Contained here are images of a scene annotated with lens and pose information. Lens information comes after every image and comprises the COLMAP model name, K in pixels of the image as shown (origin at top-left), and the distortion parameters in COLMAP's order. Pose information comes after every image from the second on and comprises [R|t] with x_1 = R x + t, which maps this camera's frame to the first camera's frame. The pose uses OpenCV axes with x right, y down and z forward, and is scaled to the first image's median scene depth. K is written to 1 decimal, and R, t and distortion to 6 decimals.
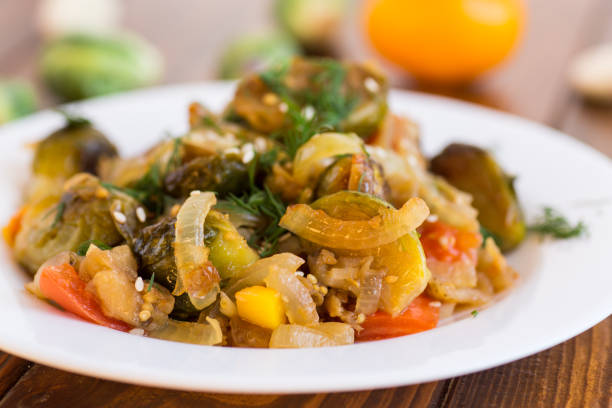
lens RADIAL K [[1800.9, 0, 306.0], [0, 1800.9, 204.0], [0, 0, 1]] dist [0.054571, -0.565813]
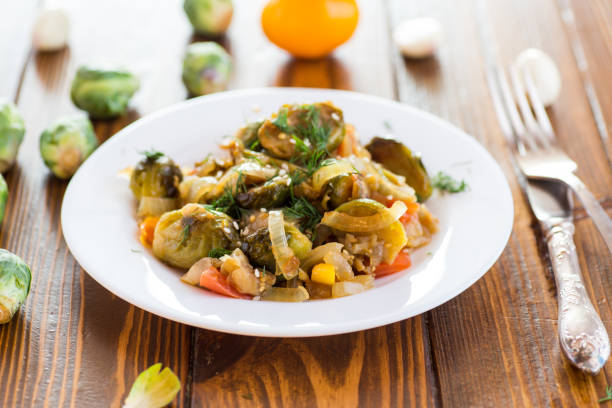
lens RADIAL K [[1800.9, 0, 306.0], [0, 1800.9, 204.0], [0, 0, 1]] dist [0.054571, -0.565813]
pose [[0.959456, -0.156284, 0.234564, -0.444203], [0.106802, 0.971726, 0.210574, -0.384013], [-0.260841, -0.176985, 0.949020, -0.677535]]
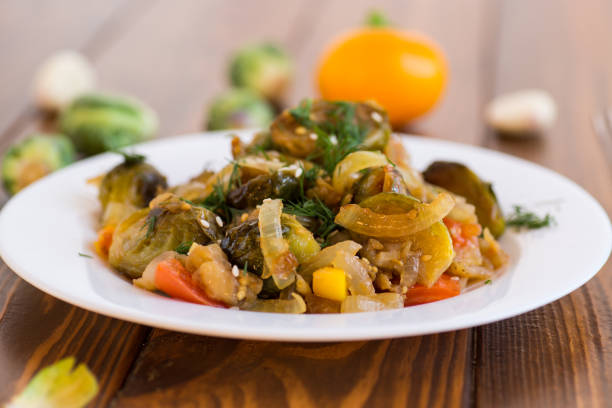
lens RADIAL K [[1800.9, 0, 306.0], [0, 1800.9, 204.0], [0, 0, 1]] dist [0.054571, -0.565813]
pose [[0.988177, -0.048540, 0.145428, -0.221443], [0.057335, 0.996732, -0.056901, 0.071065], [-0.142191, 0.064566, 0.987731, -0.260953]]
